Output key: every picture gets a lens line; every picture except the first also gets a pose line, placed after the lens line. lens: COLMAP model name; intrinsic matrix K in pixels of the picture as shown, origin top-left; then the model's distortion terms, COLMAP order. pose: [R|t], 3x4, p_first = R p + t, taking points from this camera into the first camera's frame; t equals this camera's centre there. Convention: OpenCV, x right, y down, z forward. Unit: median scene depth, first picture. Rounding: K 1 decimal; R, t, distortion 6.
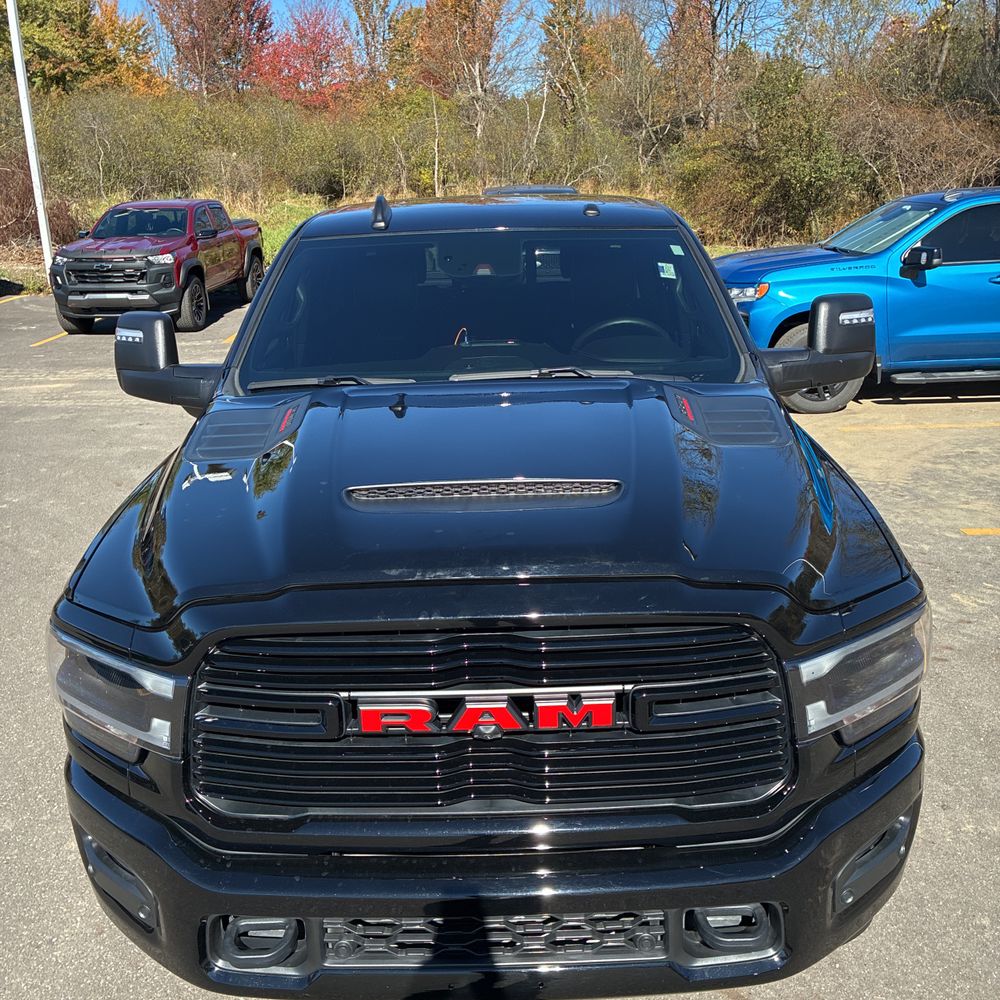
lens RADIAL K [[1005.9, 0, 503.4], [0, 1005.9, 492.7], [0, 0, 1]] dist [0.019680, 0.000000]
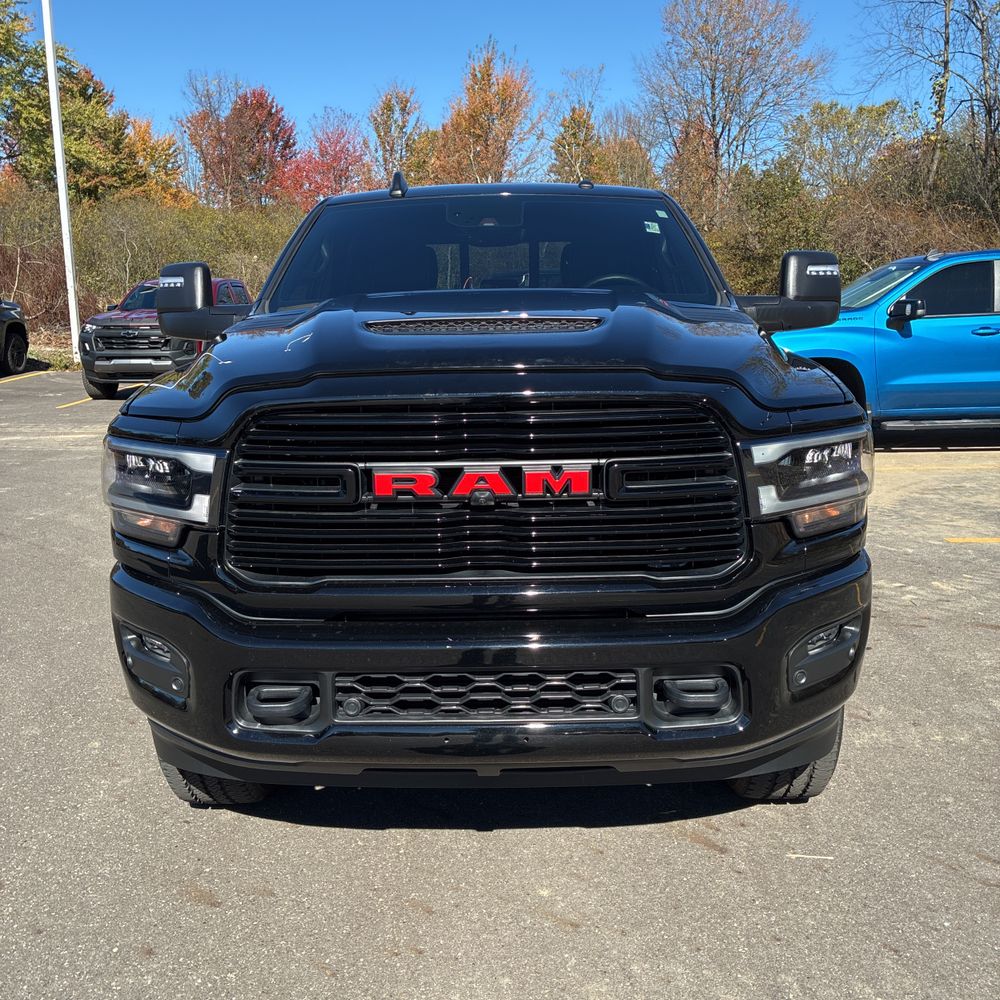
lens RADIAL K [[1005.9, 0, 497.2], [0, 1005.9, 495.1], [0, 0, 1]] dist [0.019680, 0.000000]
pose [[0.999813, 0.013527, -0.013807, 0.006188], [-0.014898, 0.994400, -0.104629, 0.126015], [0.012314, 0.104815, 0.994415, -0.055069]]
